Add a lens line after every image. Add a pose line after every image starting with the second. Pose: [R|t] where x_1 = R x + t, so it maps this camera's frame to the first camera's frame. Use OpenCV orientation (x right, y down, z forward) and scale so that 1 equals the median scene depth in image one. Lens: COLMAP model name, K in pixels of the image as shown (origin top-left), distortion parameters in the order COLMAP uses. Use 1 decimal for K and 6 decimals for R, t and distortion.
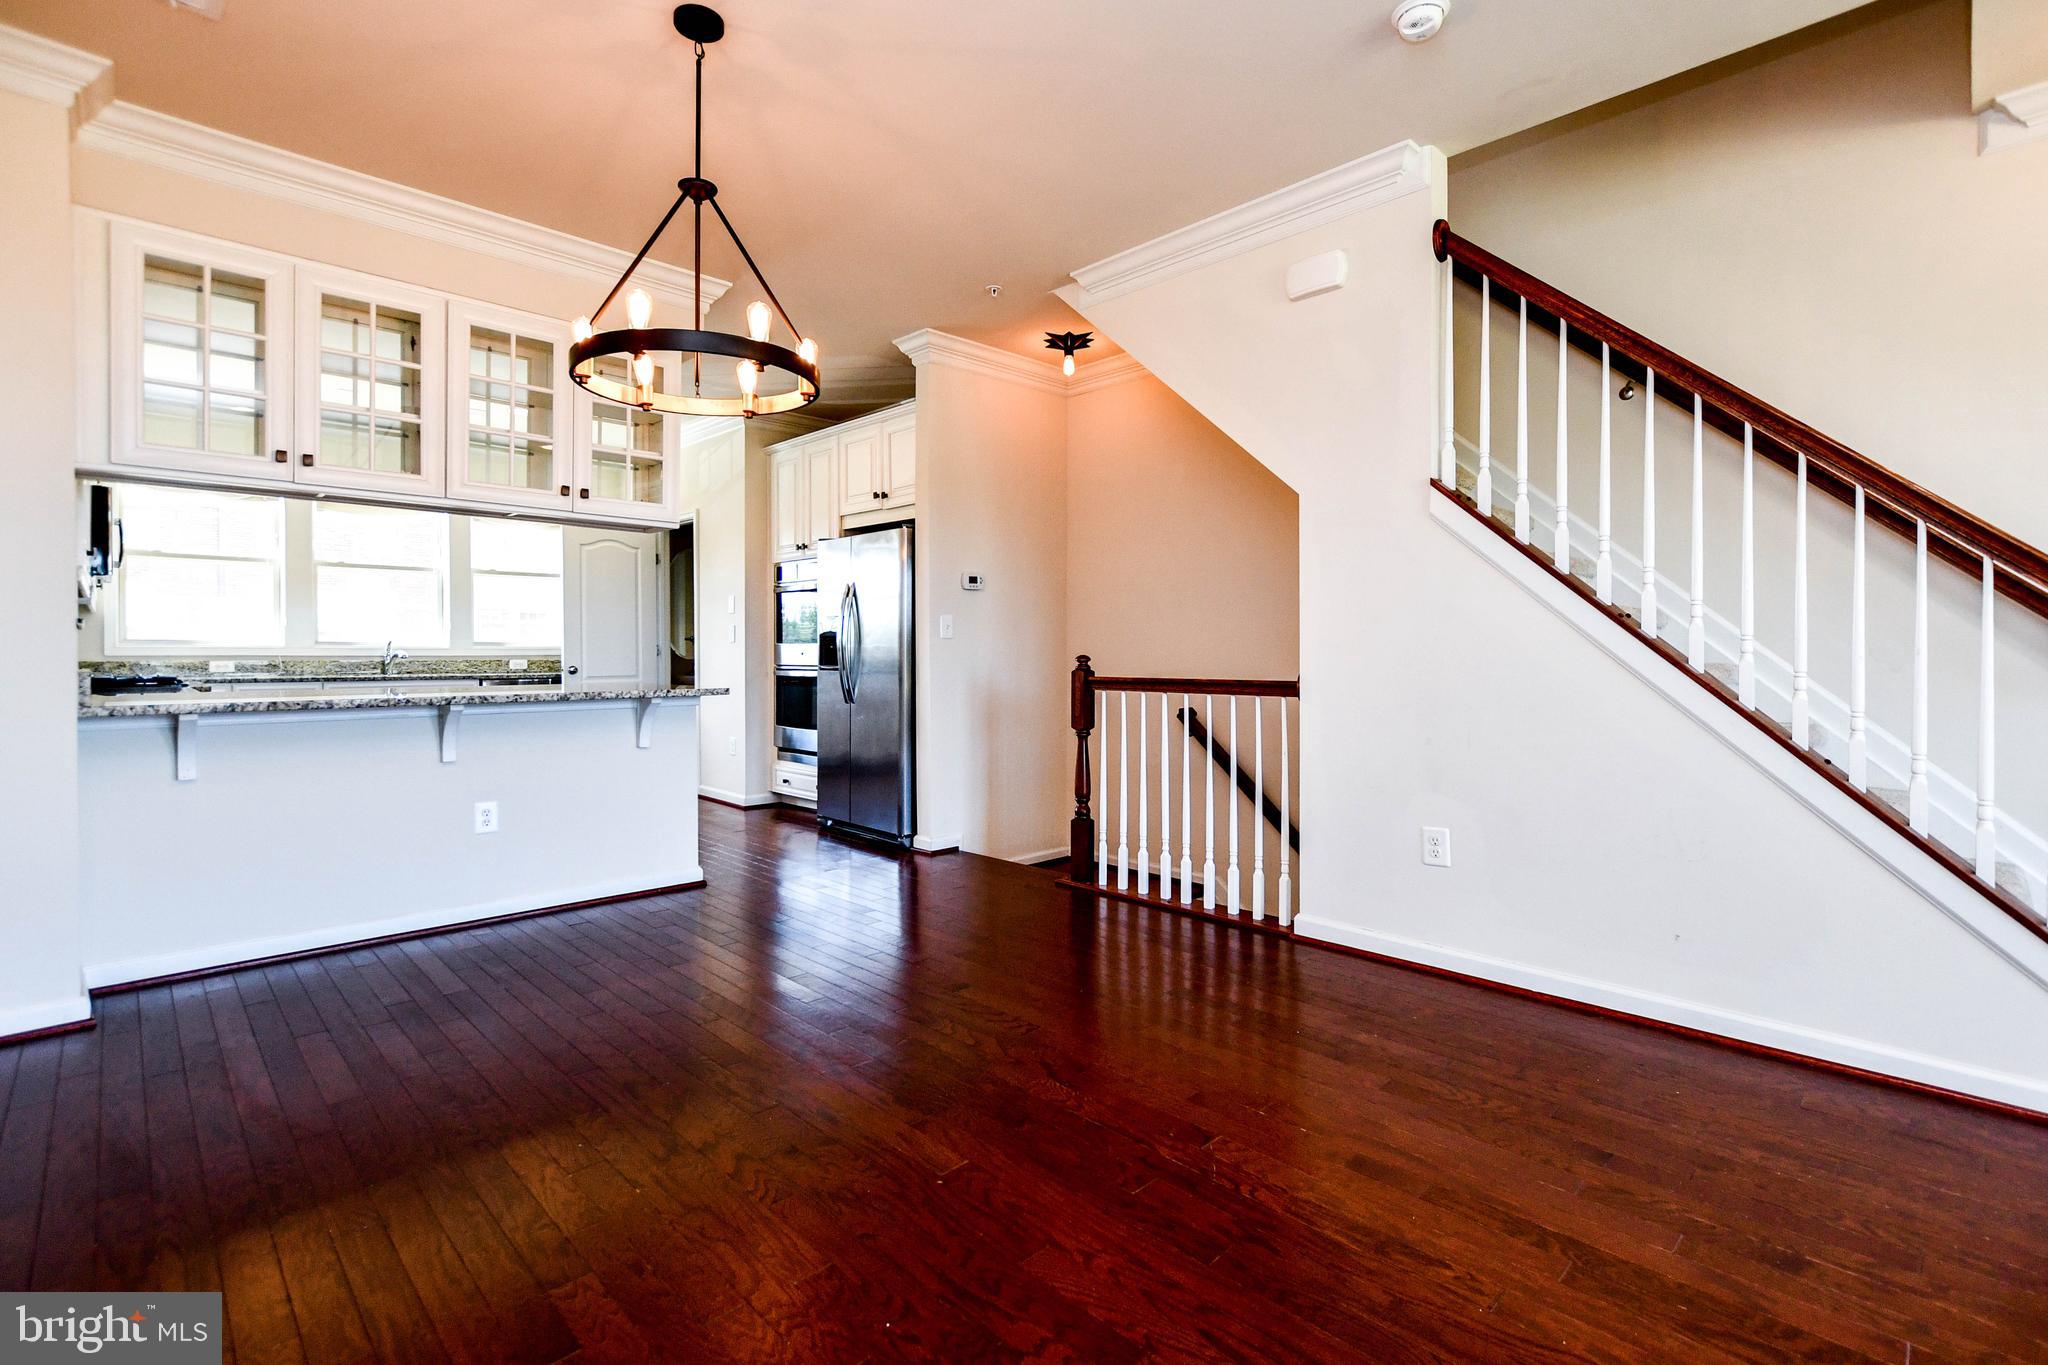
lens RADIAL K [[930.6, 0, 1002.3], [0, 930.6, 656.6], [0, 0, 1]] dist [-0.005498, 0.001651]
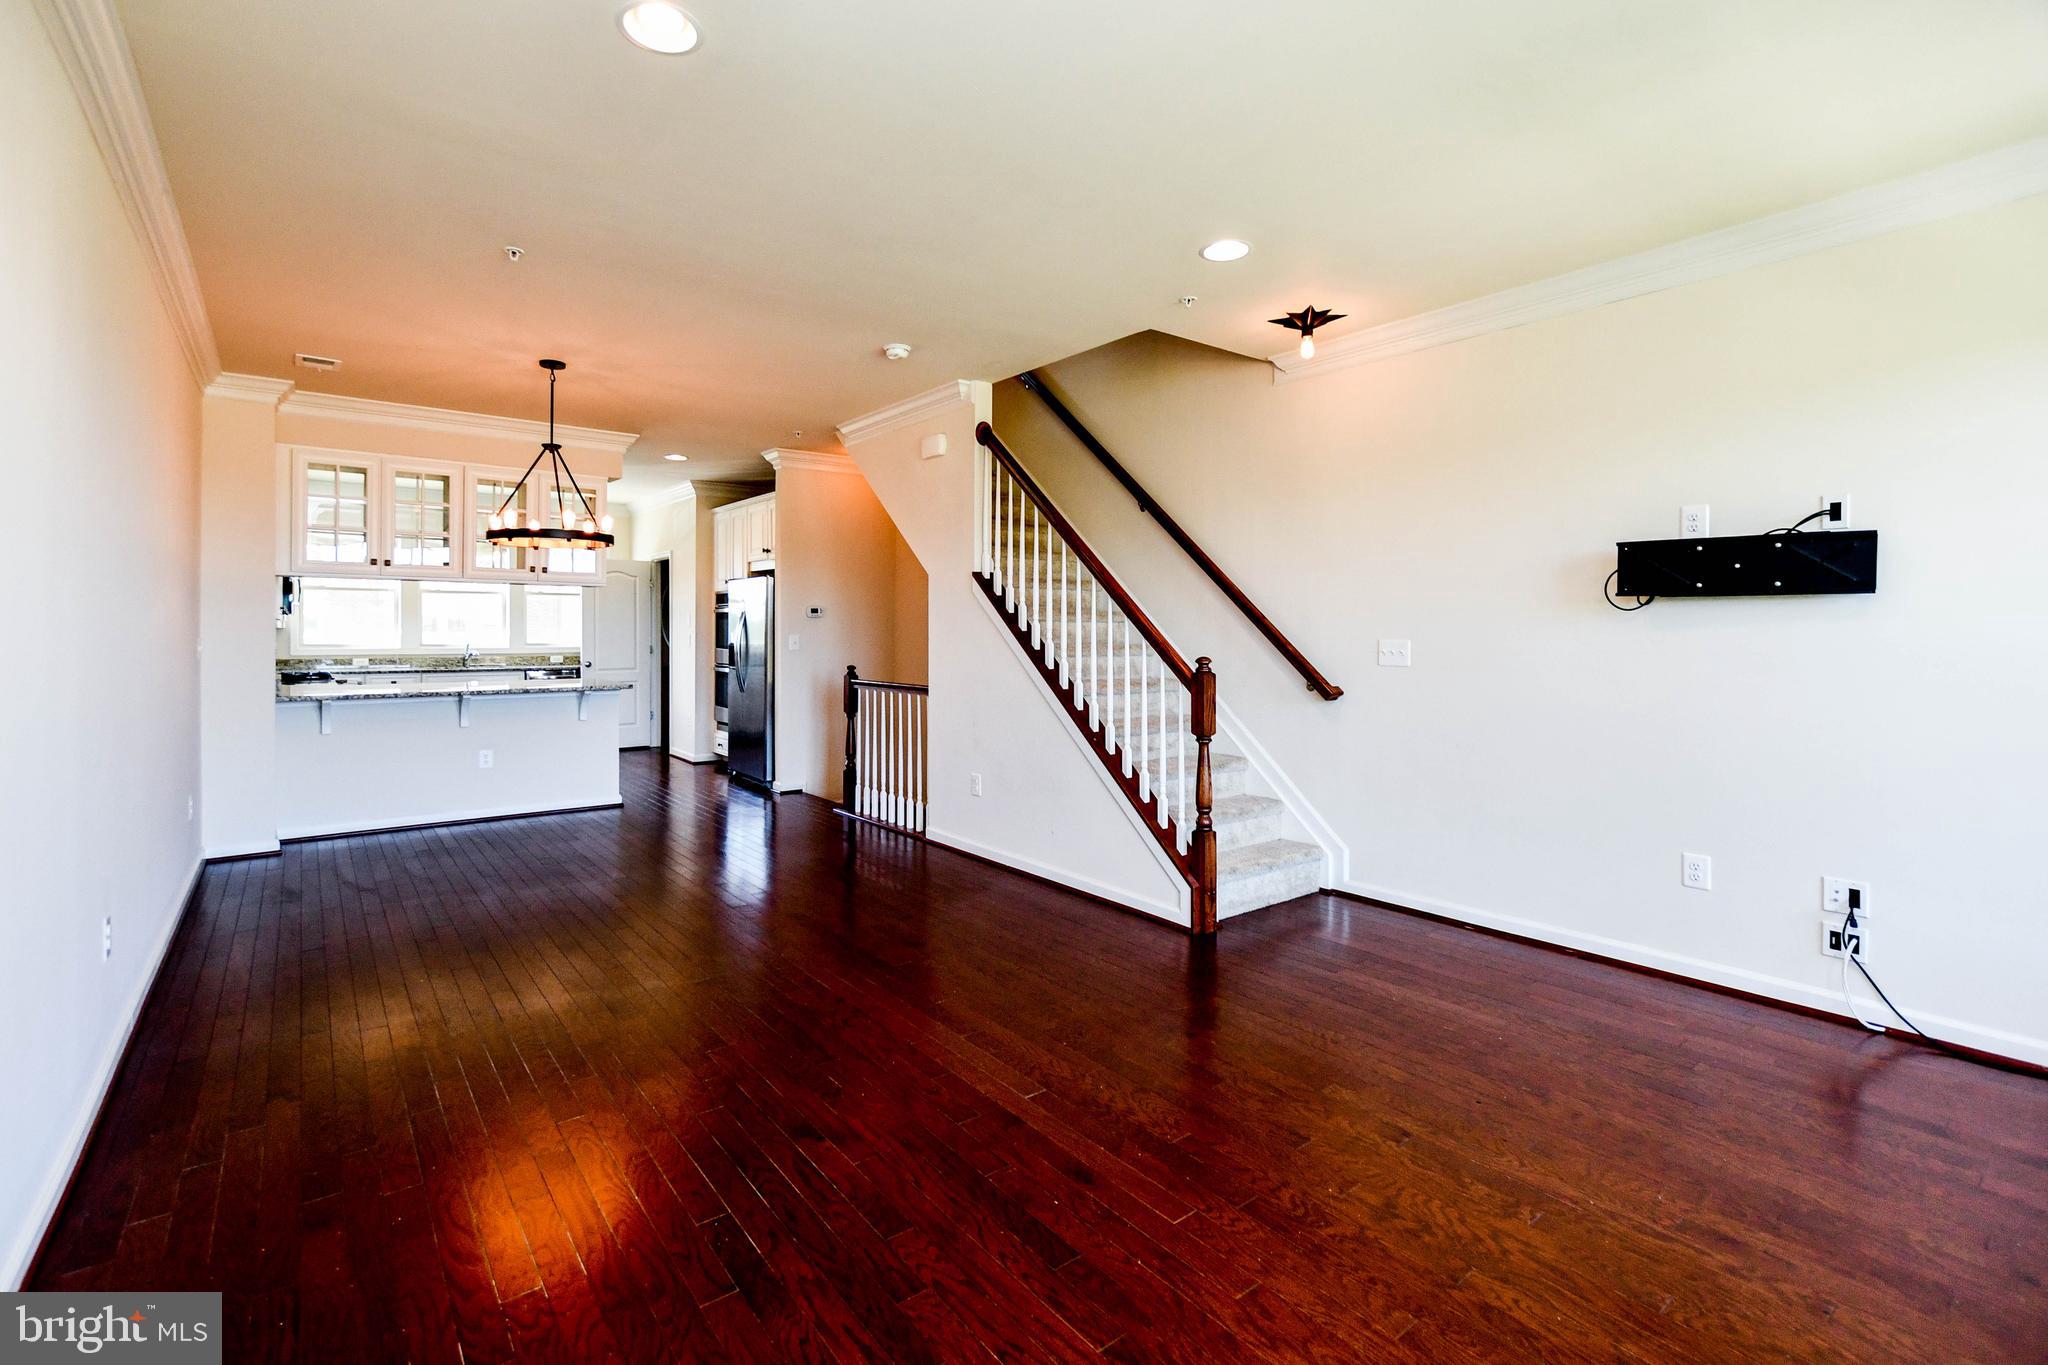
lens RADIAL K [[930.6, 0, 994.9], [0, 930.6, 619.1], [0, 0, 1]] dist [-0.005498, 0.001651]
pose [[0.992557, 0.000942, -0.121774, 0.518138], [-0.002636, 0.999902, -0.013752, -0.058316], [0.121750, 0.013971, 0.992463, -0.526979]]
